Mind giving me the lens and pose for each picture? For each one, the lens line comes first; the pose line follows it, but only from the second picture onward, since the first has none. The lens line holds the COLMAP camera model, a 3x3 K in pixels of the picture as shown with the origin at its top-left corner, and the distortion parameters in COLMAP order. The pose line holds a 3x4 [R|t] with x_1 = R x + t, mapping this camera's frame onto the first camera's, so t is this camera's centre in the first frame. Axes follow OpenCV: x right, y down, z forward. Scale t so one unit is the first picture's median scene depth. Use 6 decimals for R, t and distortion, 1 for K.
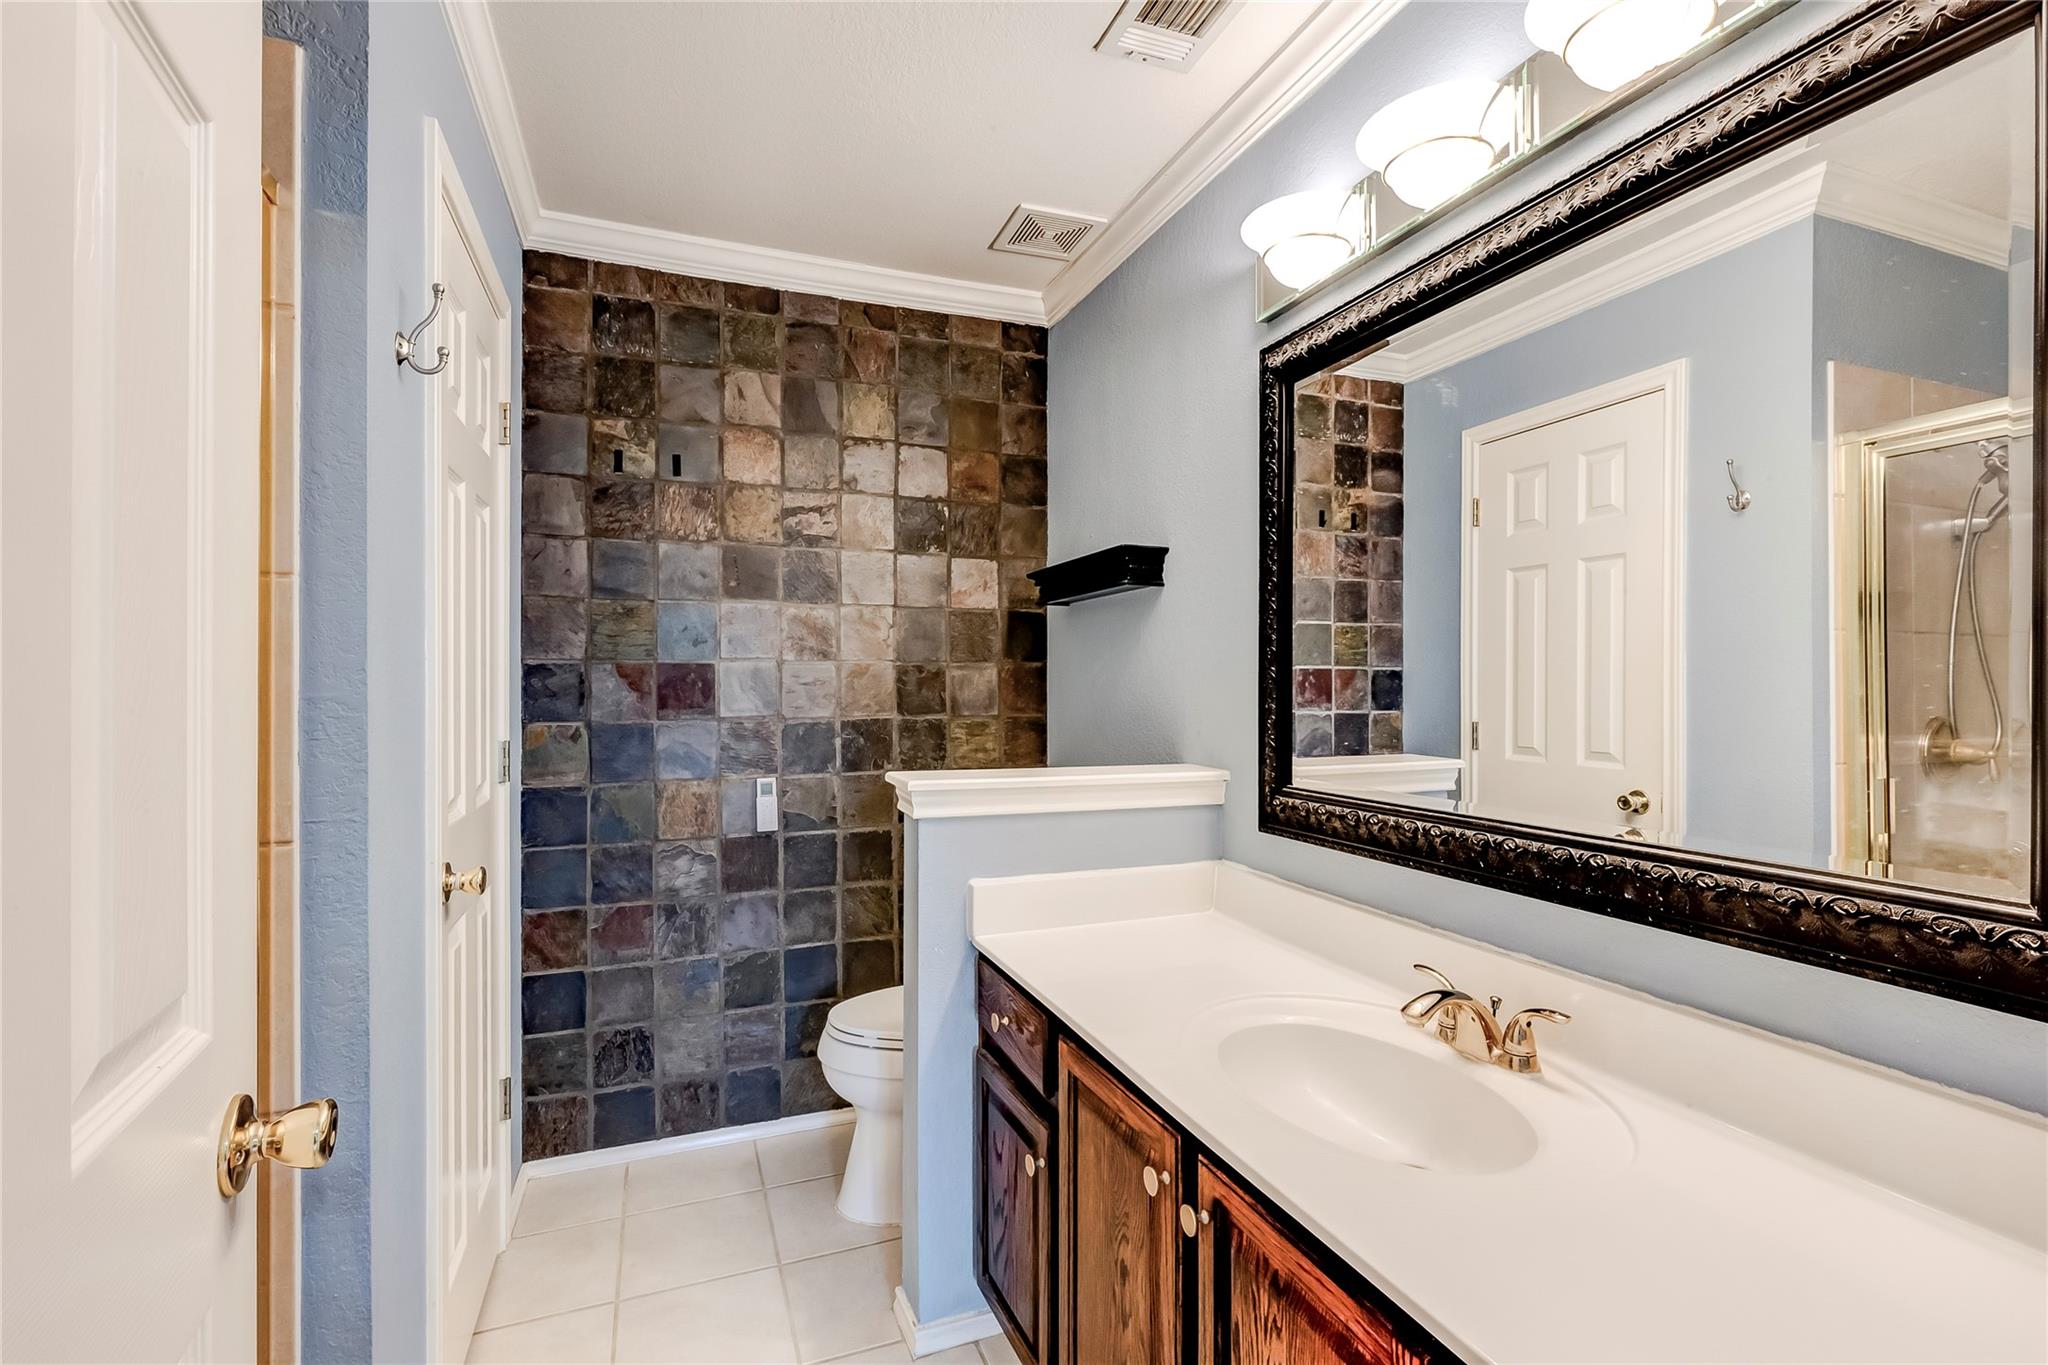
lens RADIAL K [[927.2, 0, 1013.6], [0, 927.2, 673.4], [0, 0, 1]] dist [0.007667, 0.000048]
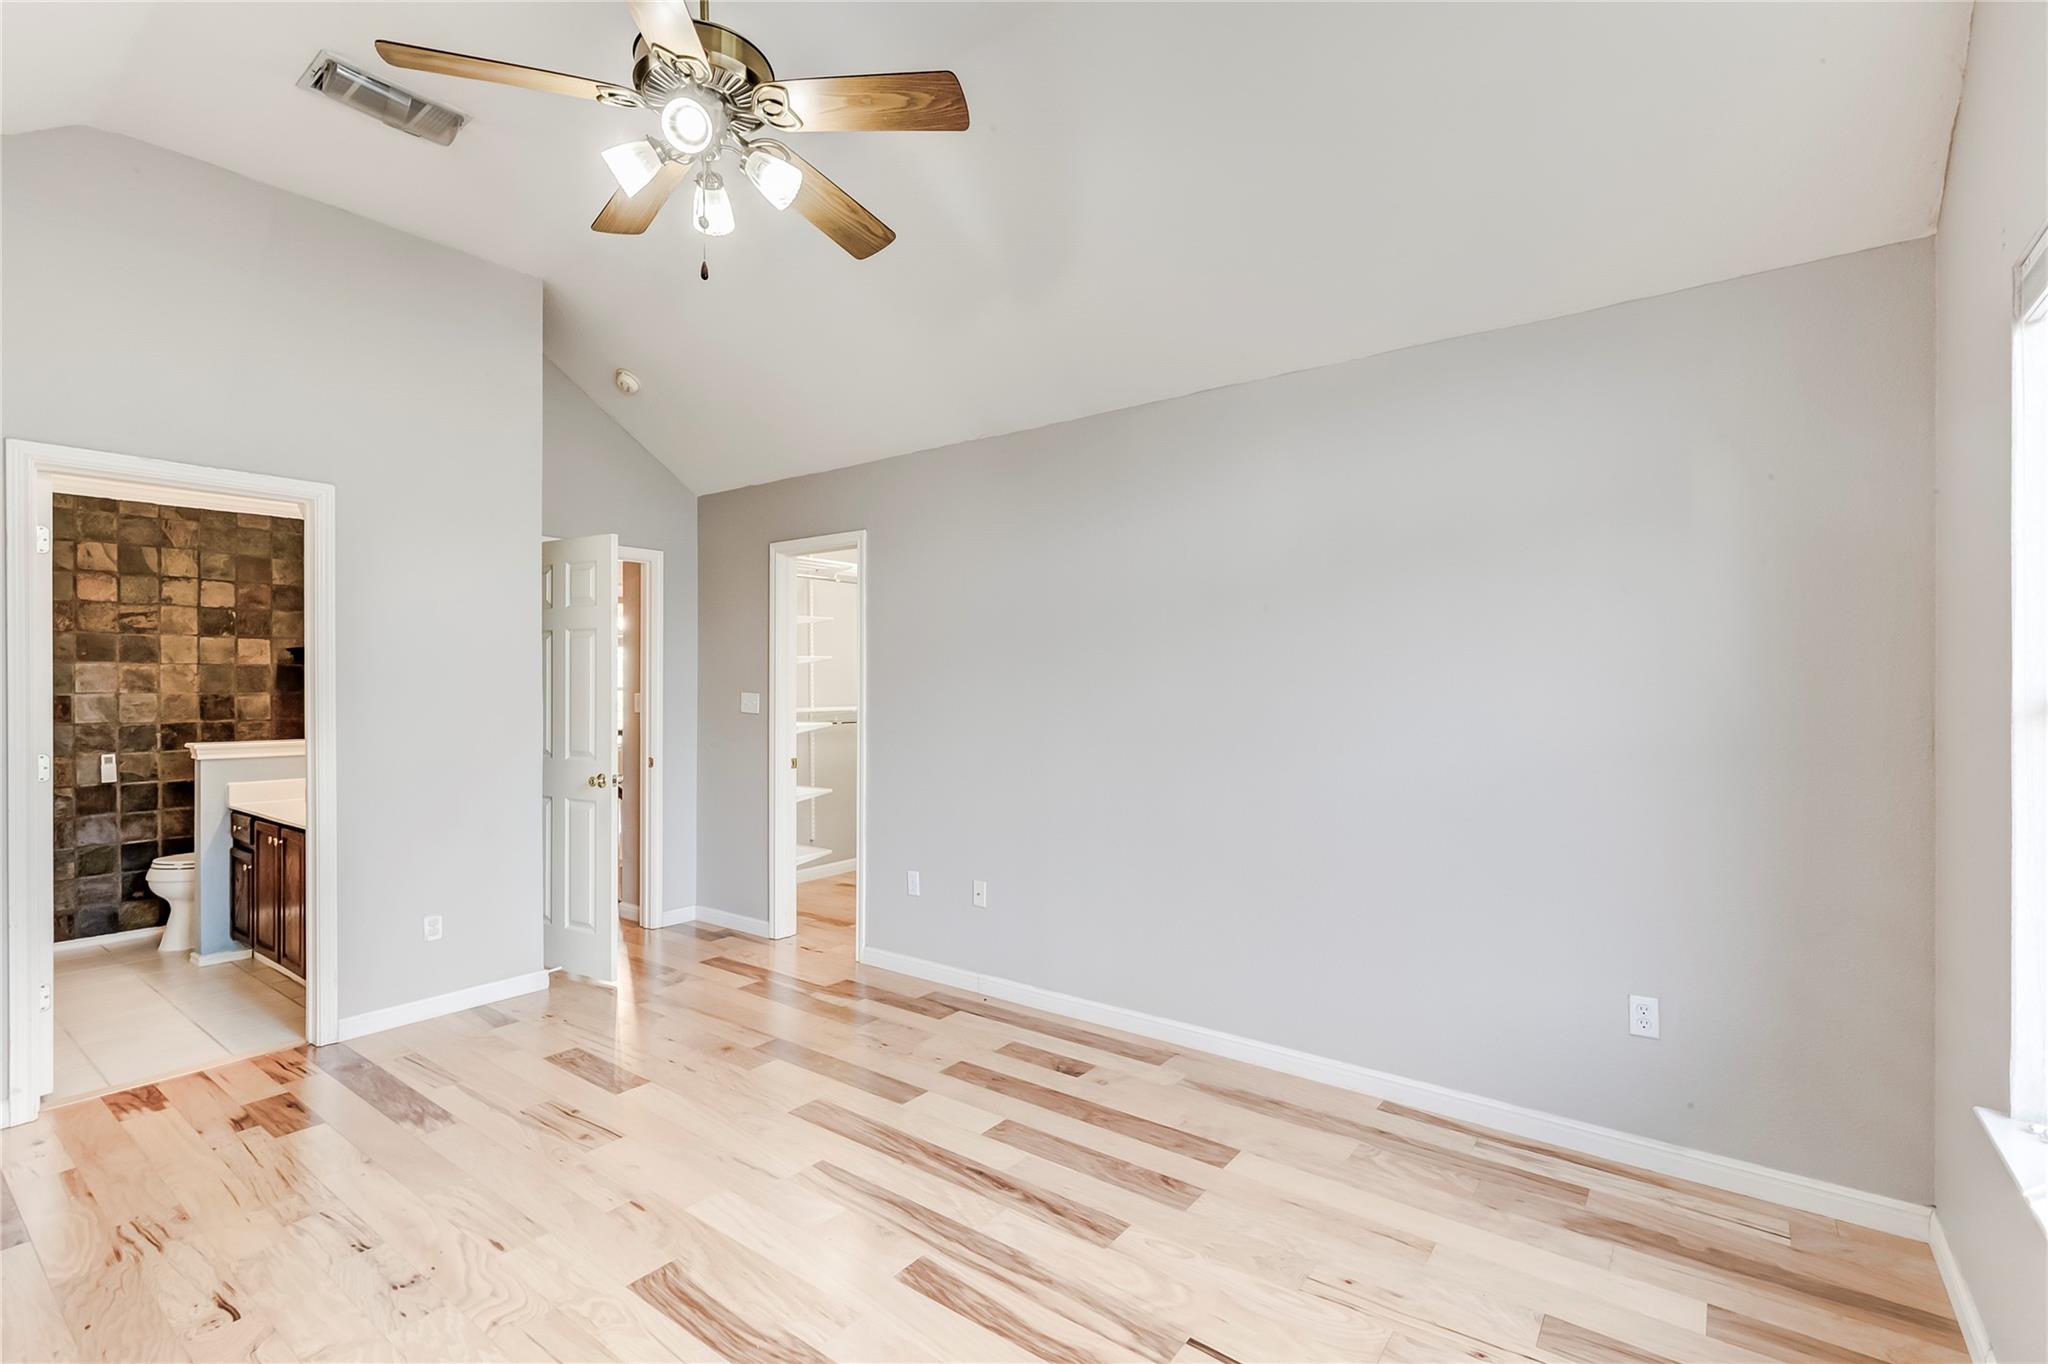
lens RADIAL K [[927.2, 0, 1010.6], [0, 927.2, 675.5], [0, 0, 1]] dist [0.007667, 0.000048]
pose [[0.857126, -0.007204, 0.515057, 0.340651], [0.017787, 0.999720, -0.015617, 0.012395], [-0.514800, 0.022548, 0.857014, -1.625408]]
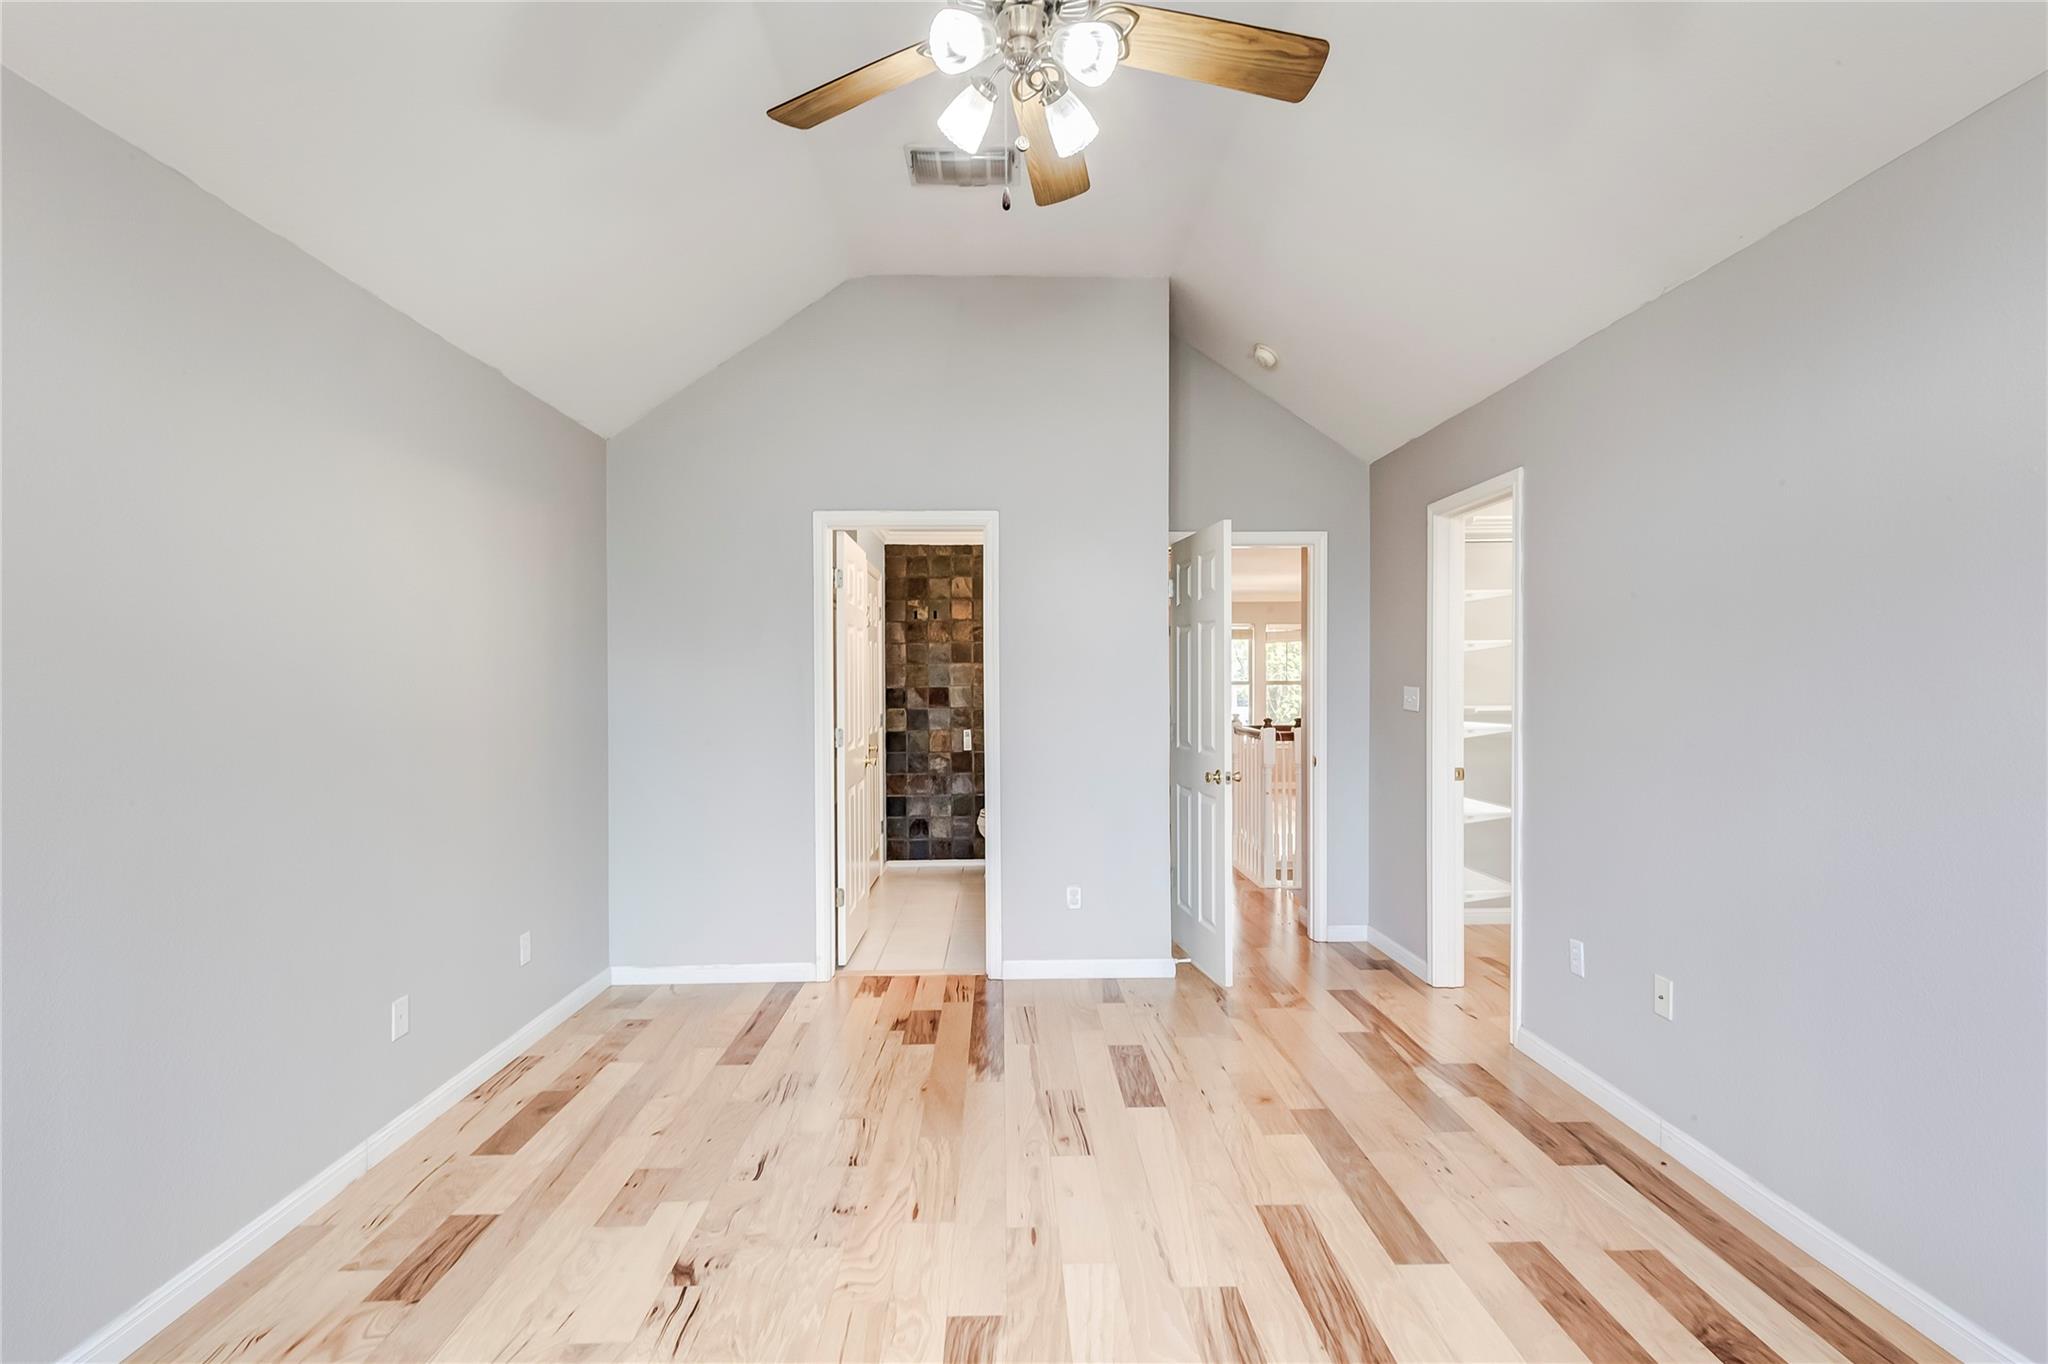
lens RADIAL K [[927.2, 0, 1037.3], [0, 927.2, 678.1], [0, 0, 1]] dist [0.007667, 0.000048]
pose [[0.941682, -0.016710, -0.336089, 0.818086], [0.010266, 0.999728, -0.020940, 0.021509], [0.336347, 0.016269, 0.941598, -1.437667]]
